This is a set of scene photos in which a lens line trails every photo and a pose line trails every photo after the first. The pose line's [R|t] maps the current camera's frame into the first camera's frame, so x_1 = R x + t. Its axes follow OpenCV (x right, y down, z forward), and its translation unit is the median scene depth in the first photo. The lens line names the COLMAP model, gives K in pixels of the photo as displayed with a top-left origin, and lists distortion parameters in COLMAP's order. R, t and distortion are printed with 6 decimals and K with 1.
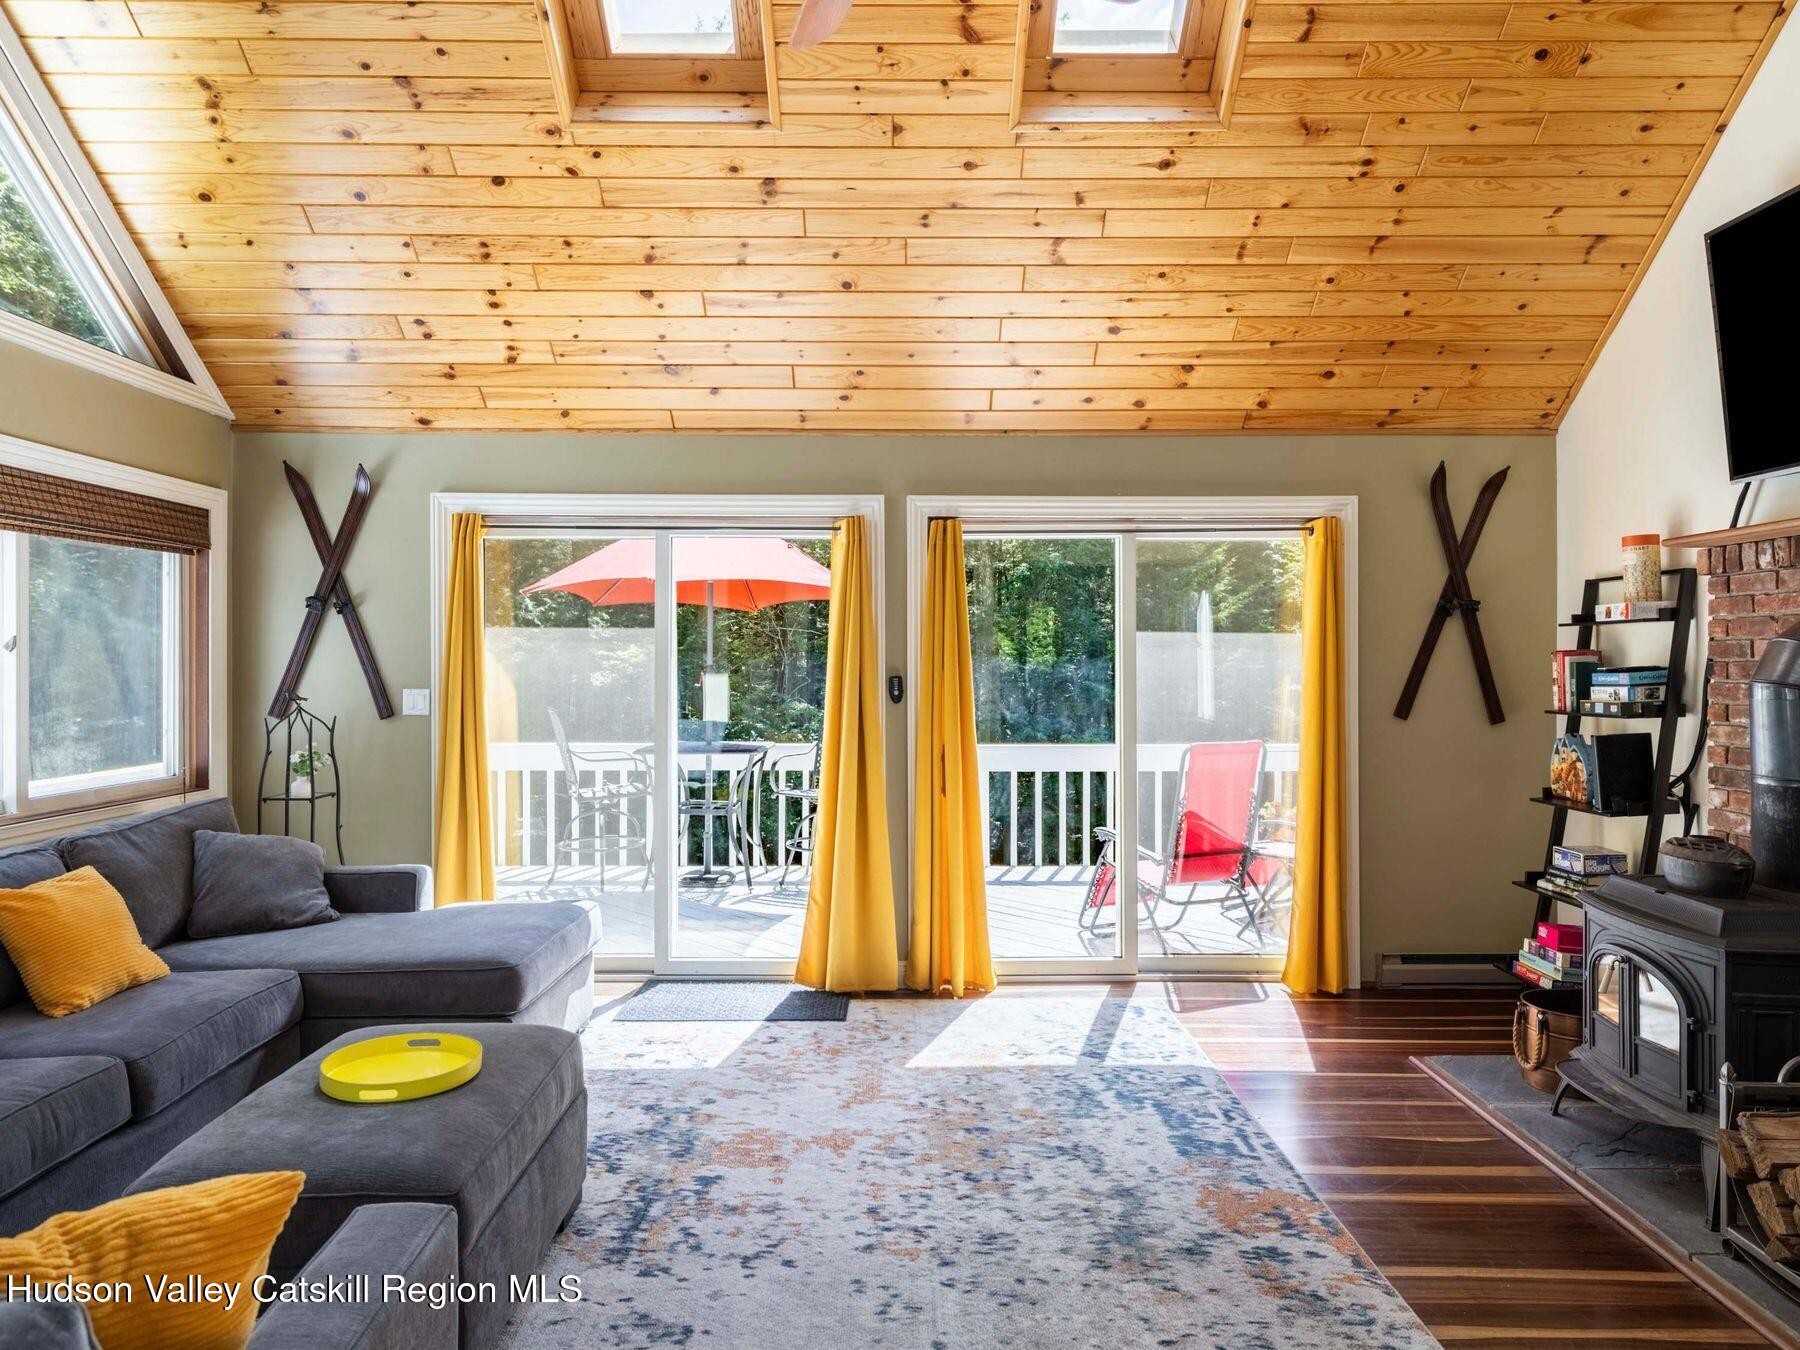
lens RADIAL K [[1141.6, 0, 897.6], [0, 1141.6, 669.6], [0, 0, 1]] dist [0.001719, -0.000251]
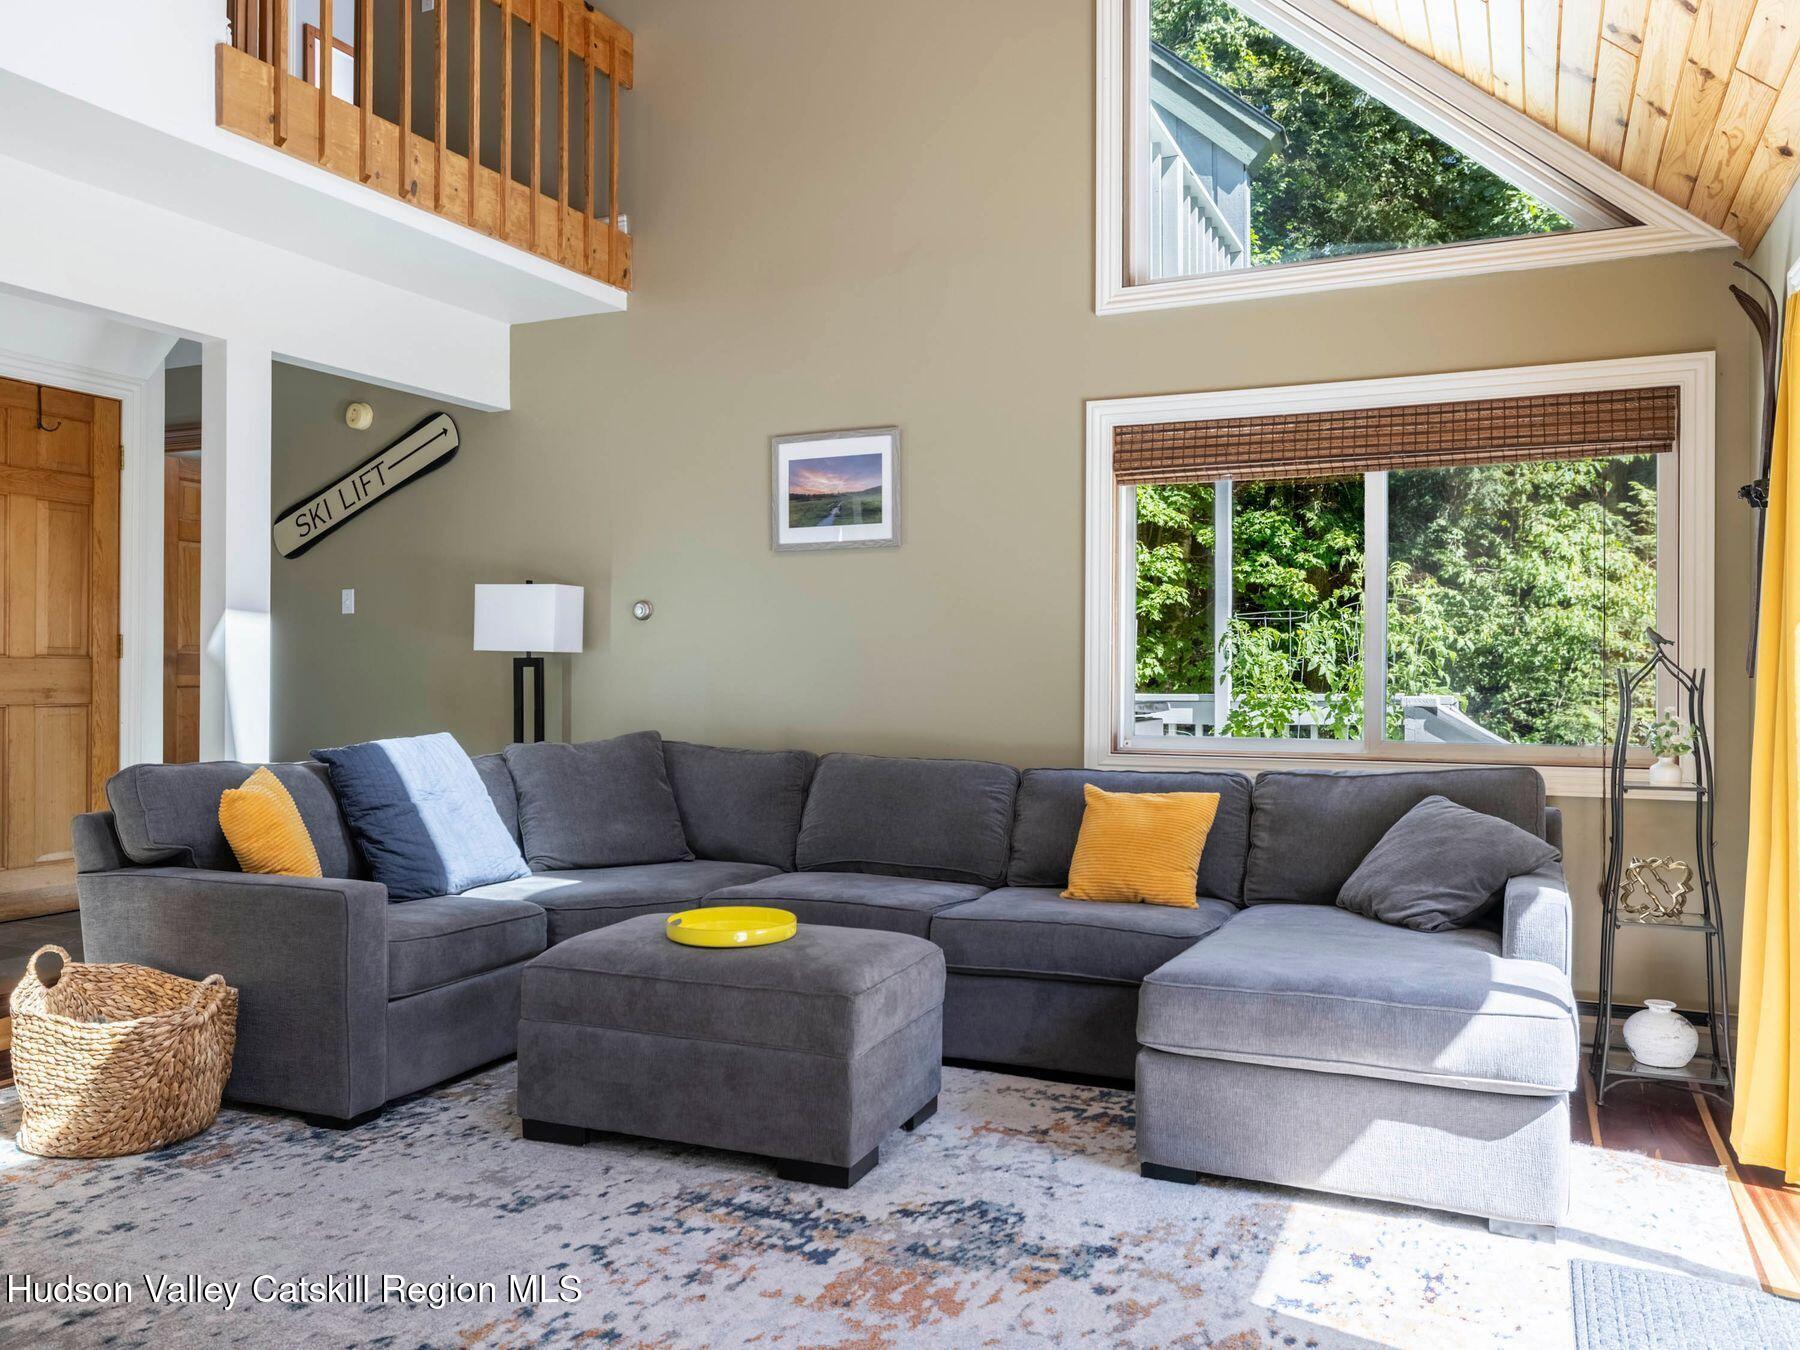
lens RADIAL K [[1384.0, 0, 897.5], [0, 1384.0, 666.7], [0, 0, 1]] dist [-0.000326, 0.000248]
pose [[-0.412253, -0.006663, -0.911045, 0.441206], [-0.010473, 0.999942, -0.002574, 0.050511], [0.911009, 0.008480, -0.412299, 0.995737]]
